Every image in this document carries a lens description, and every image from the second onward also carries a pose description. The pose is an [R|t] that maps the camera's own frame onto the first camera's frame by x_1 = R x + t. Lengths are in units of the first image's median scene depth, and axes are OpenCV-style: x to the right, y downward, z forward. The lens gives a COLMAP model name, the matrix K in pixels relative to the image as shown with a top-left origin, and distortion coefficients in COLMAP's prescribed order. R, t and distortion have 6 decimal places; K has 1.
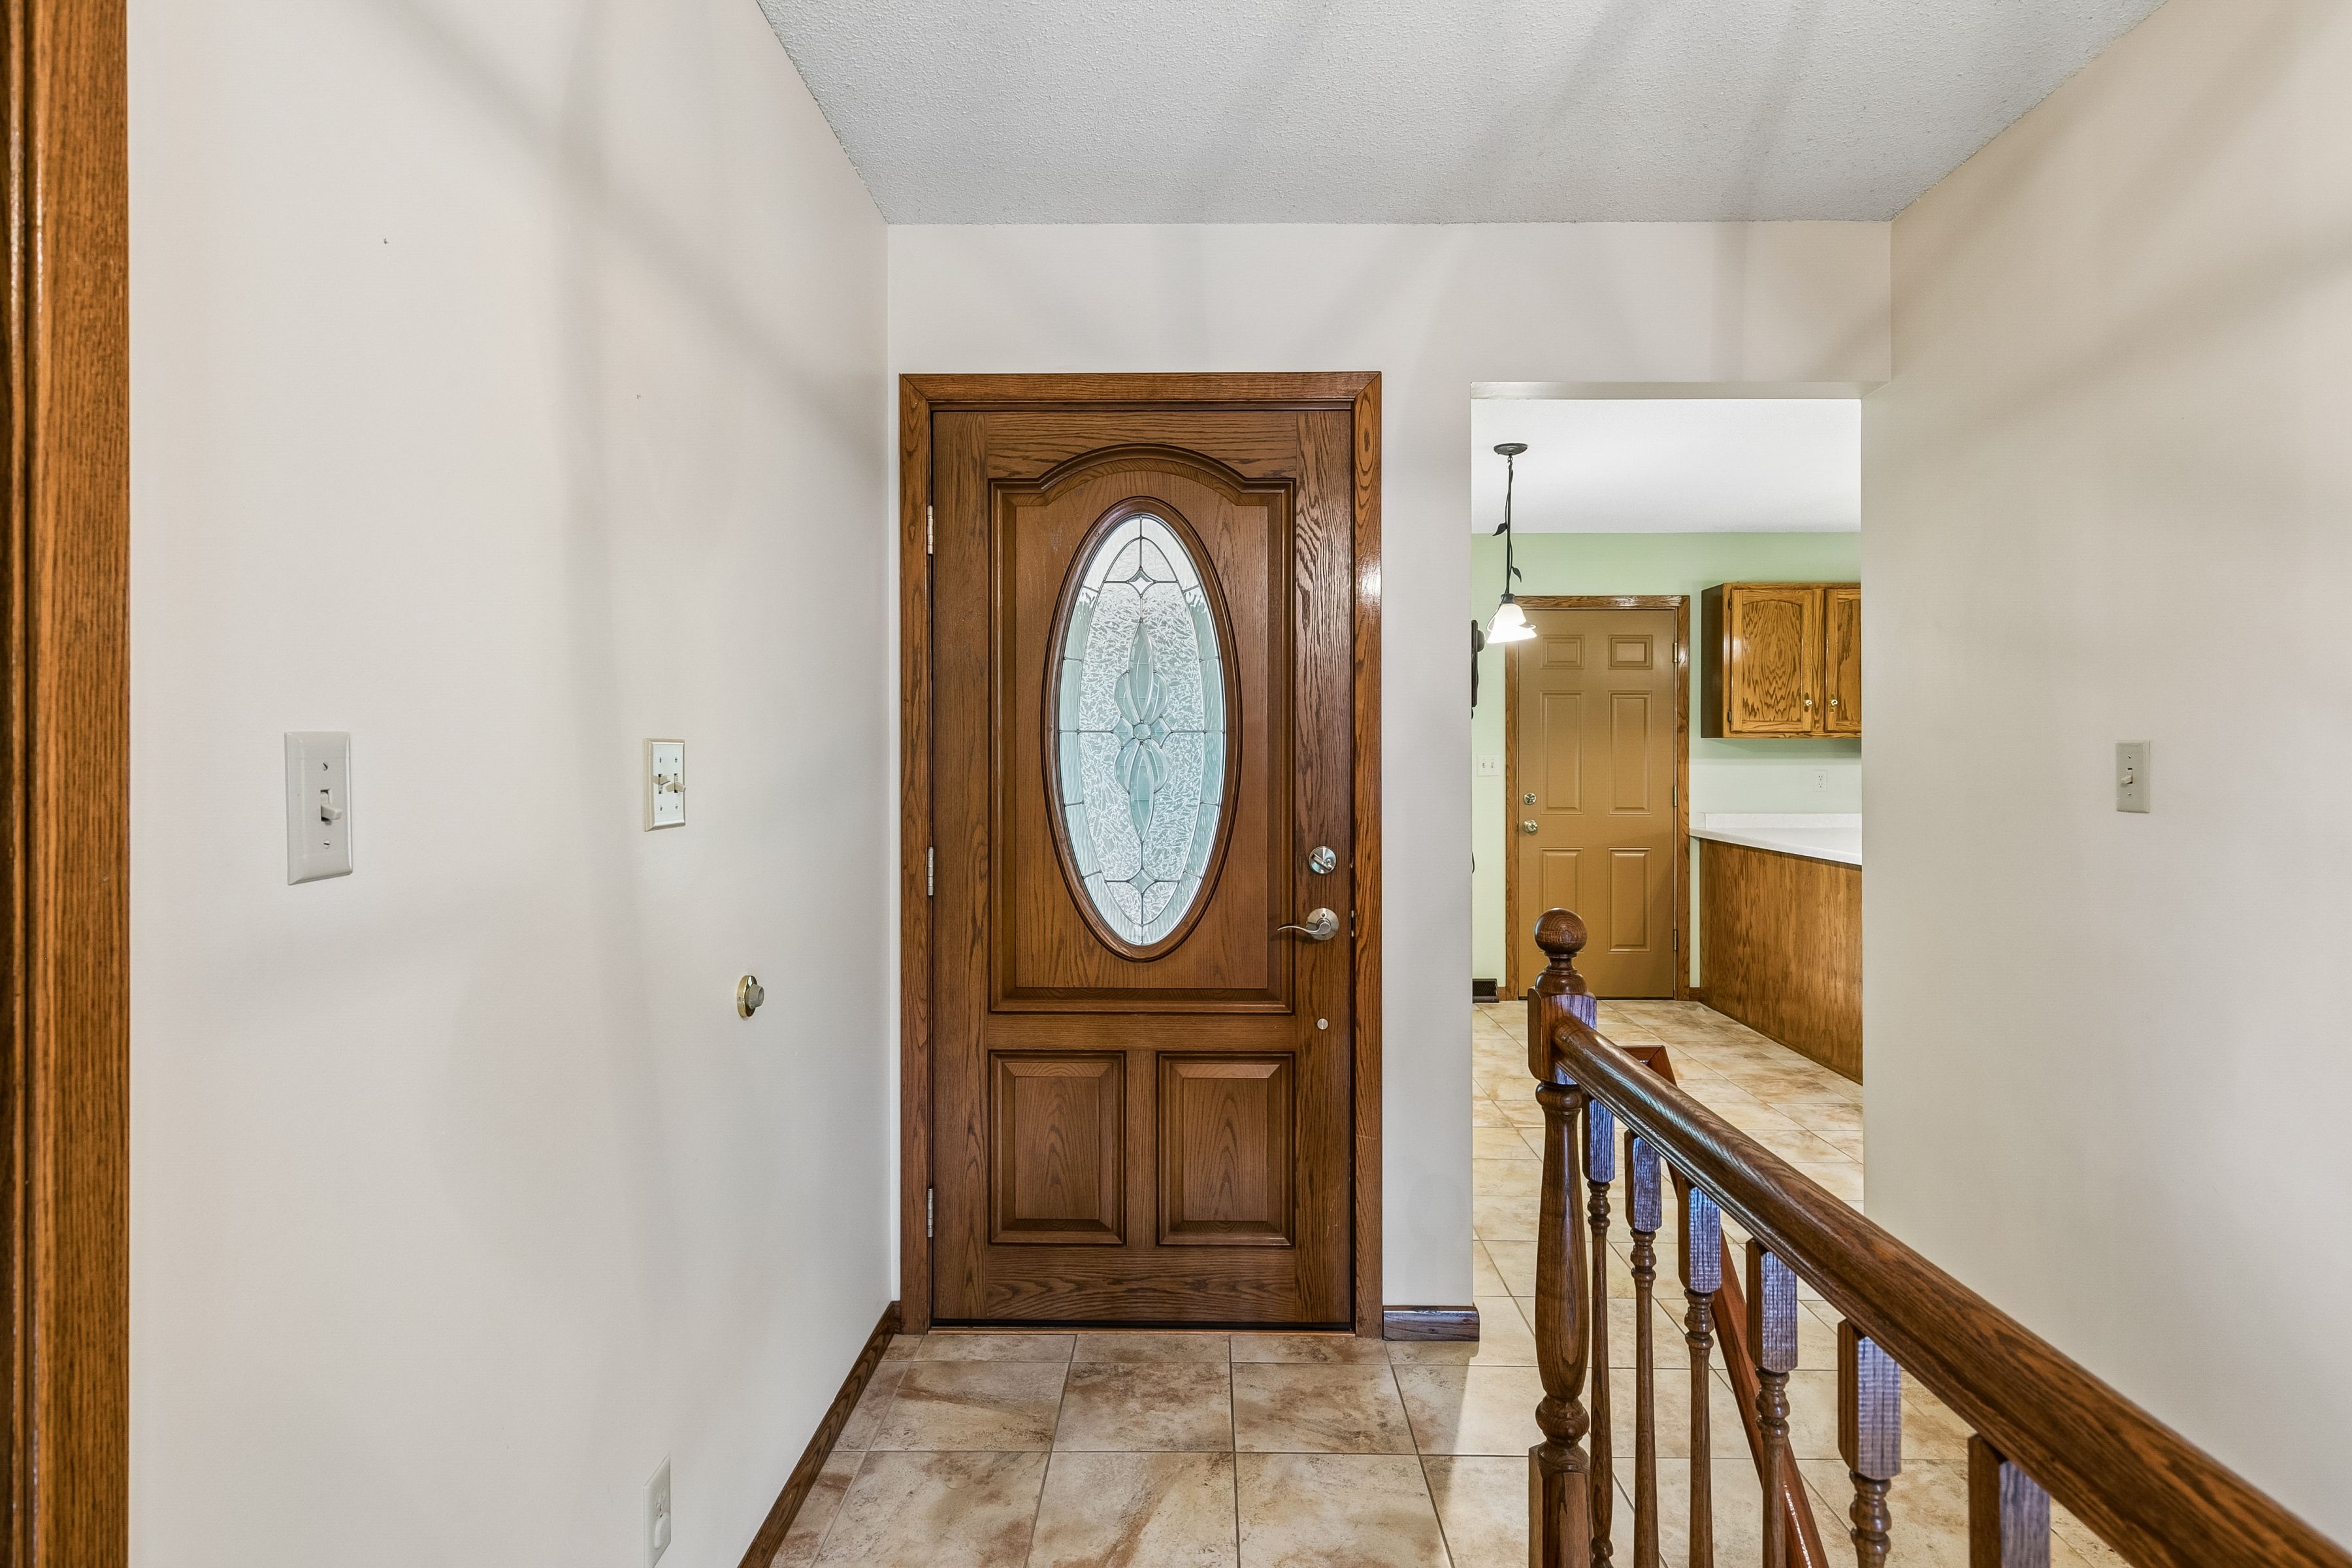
lens RADIAL K [[1262.9, 0, 1177.0], [0, 1262.9, 757.4], [0, 0, 1]] dist [0.001599, 0.000126]
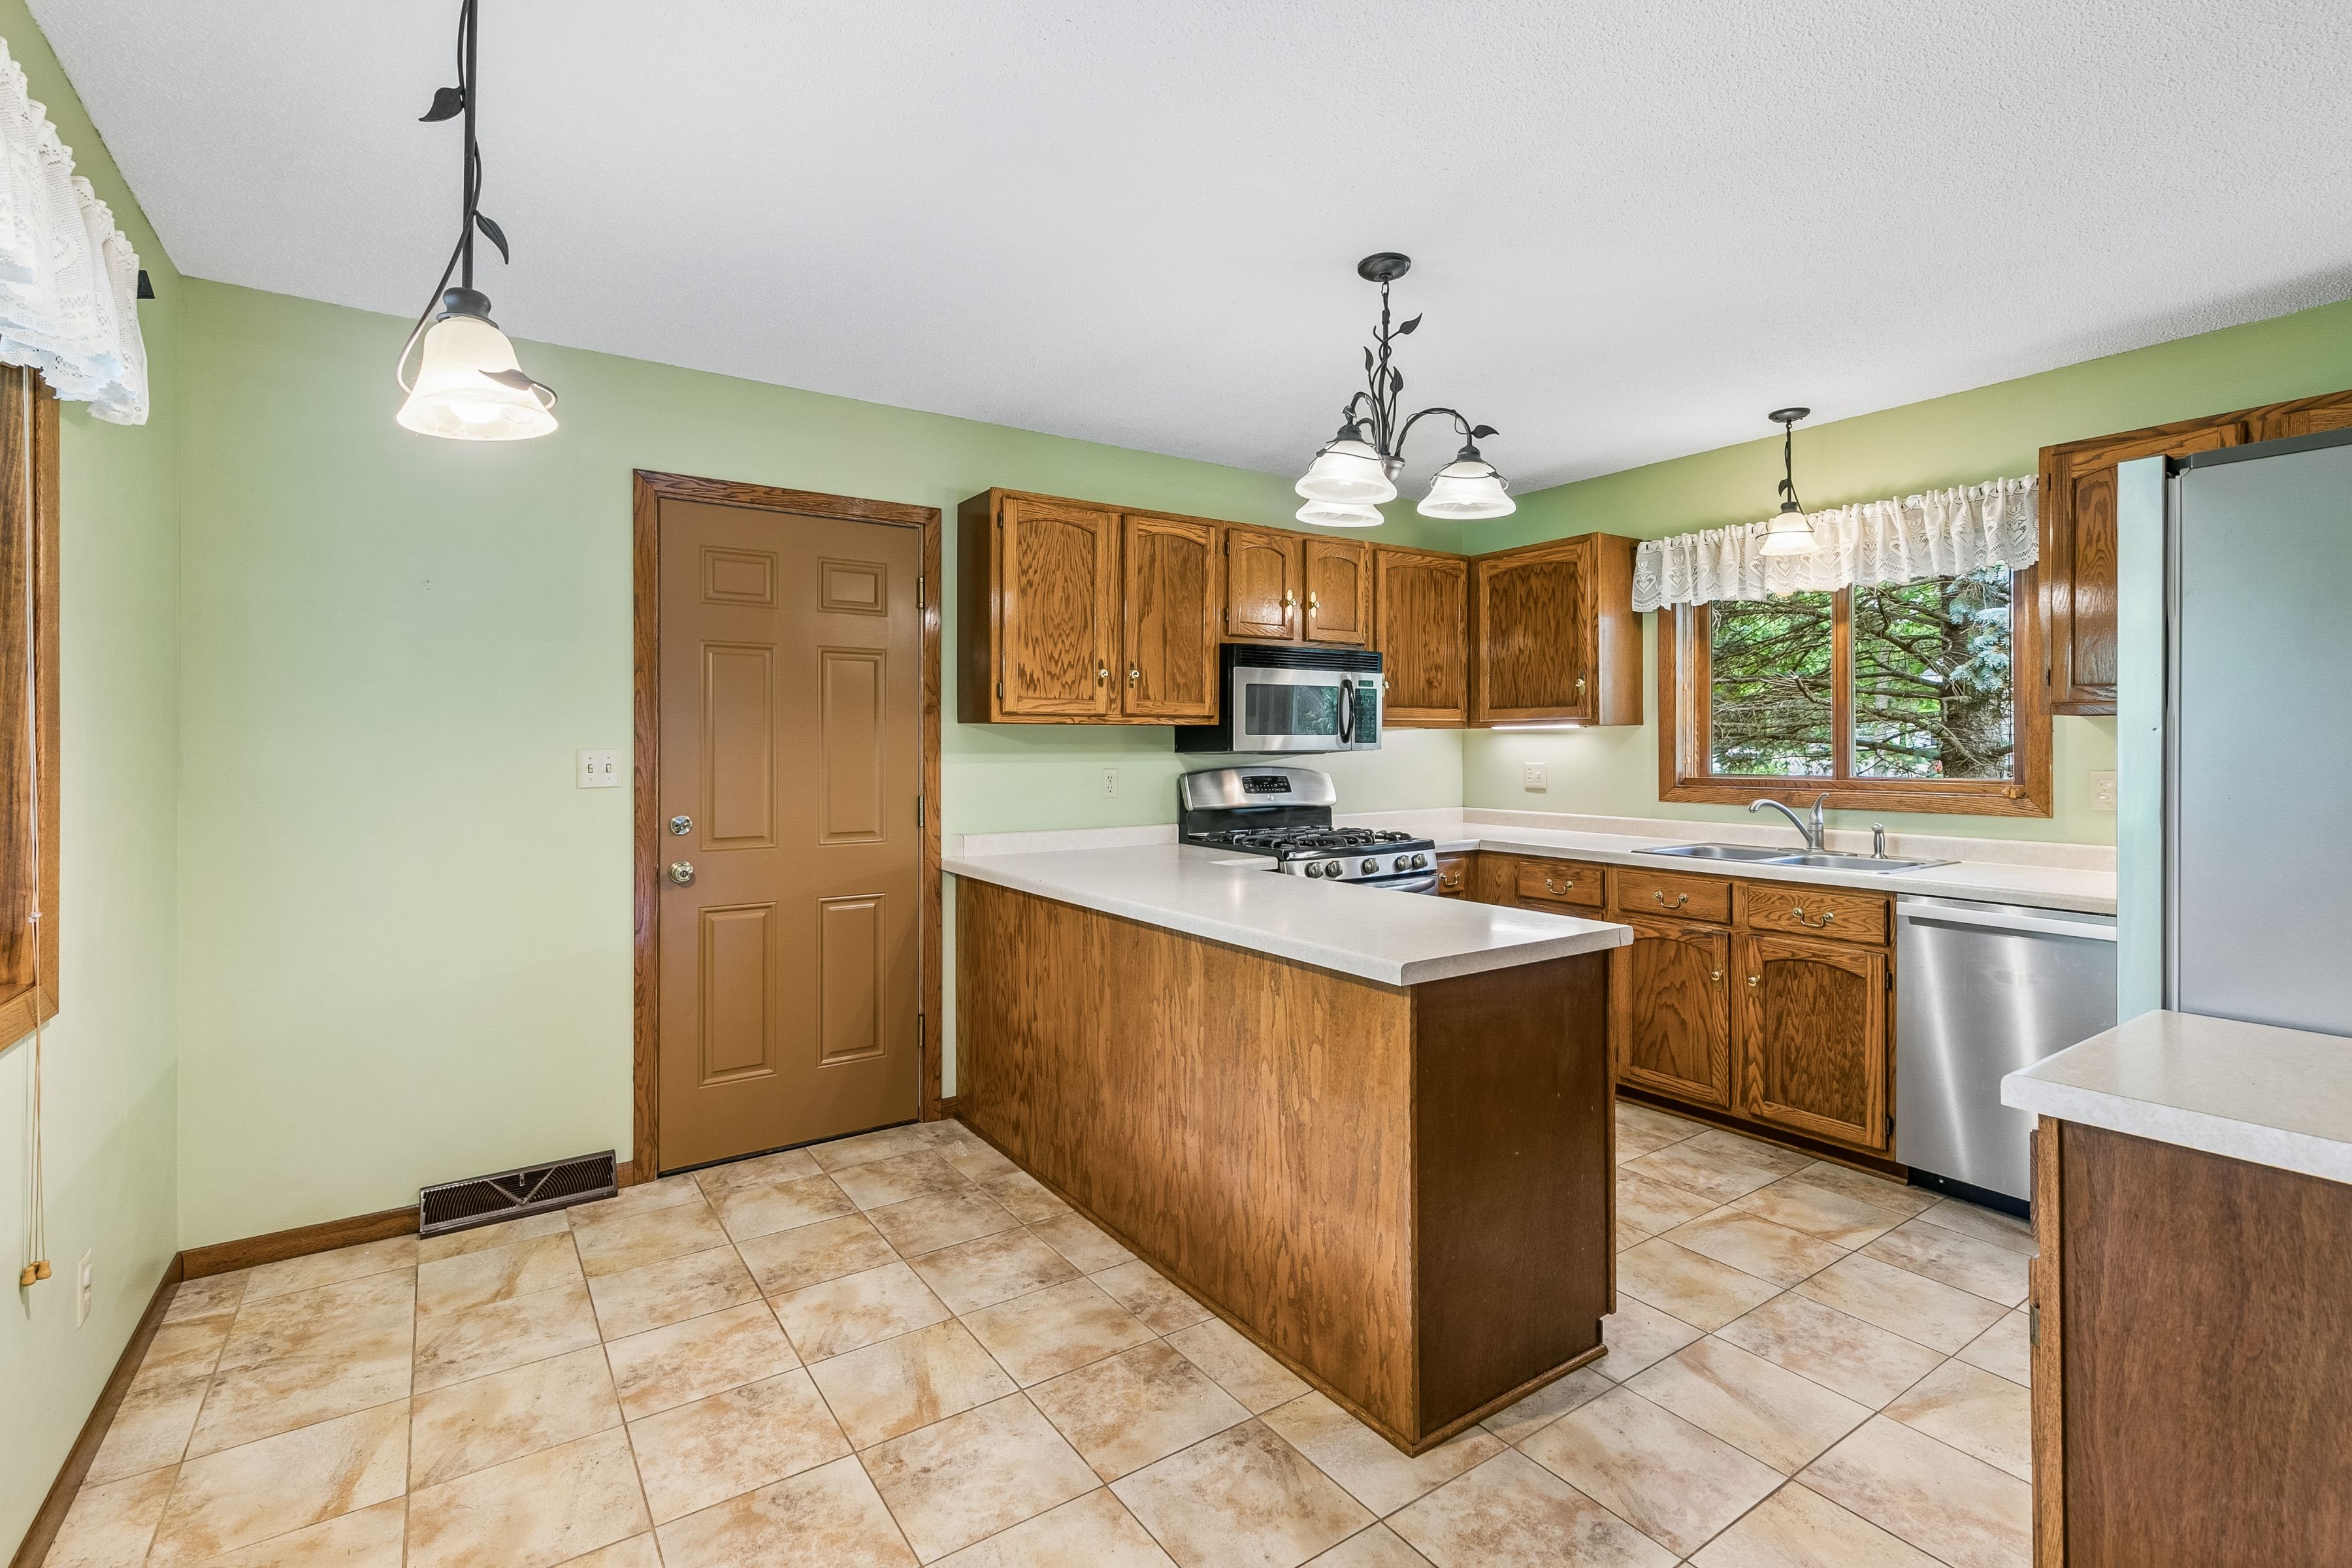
lens RADIAL K [[1076.1, 0, 1180.6], [0, 1076.1, 744.2], [0, 0, 1]] dist [0.011390, -0.000671]
pose [[0.815243, -0.001133, 0.579118, 0.189638], [0.002555, 0.999995, -0.001639, -0.003164], [-0.579113, 0.002816, 0.815242, 0.489453]]
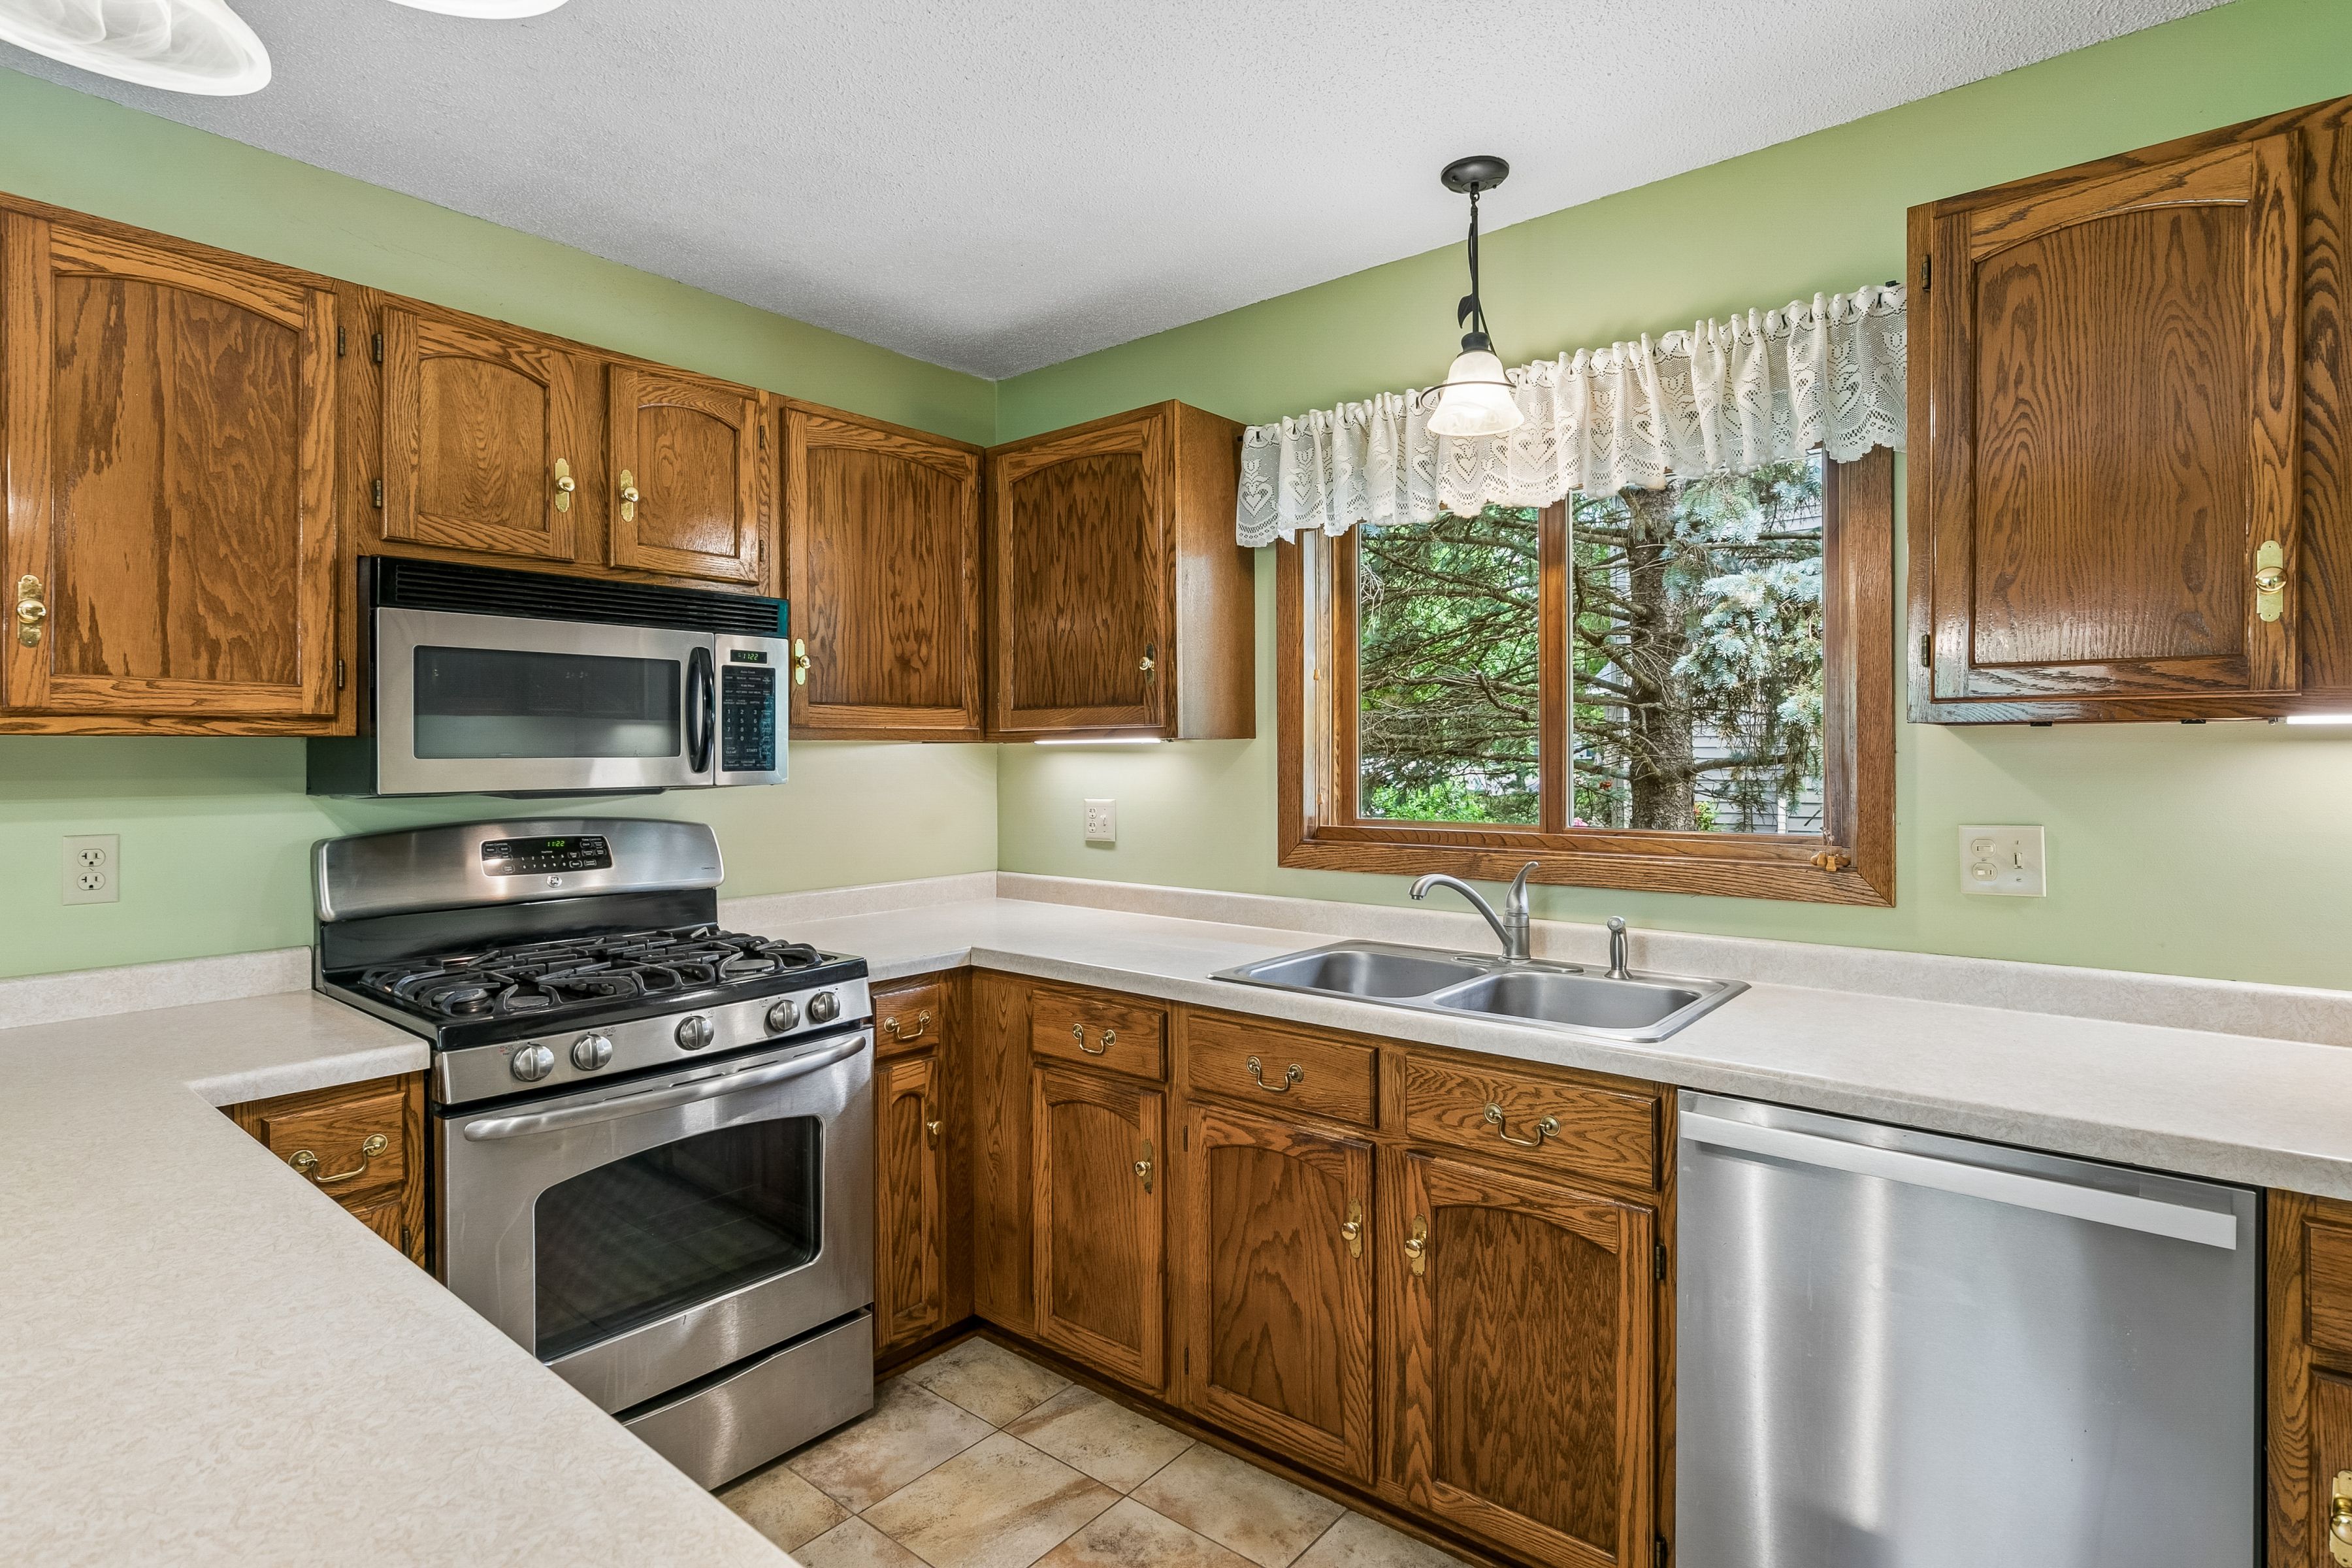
lens RADIAL K [[1164.6, 0, 1181.4], [0, 1164.6, 756.2], [0, 0, 1]] dist [0.002326, 0.000995]
pose [[0.627665, -0.002715, 0.778478, 0.475130], [0.003977, 0.999992, 0.000281, -0.009349], [-0.778473, 0.002920, 0.627671, 0.627509]]
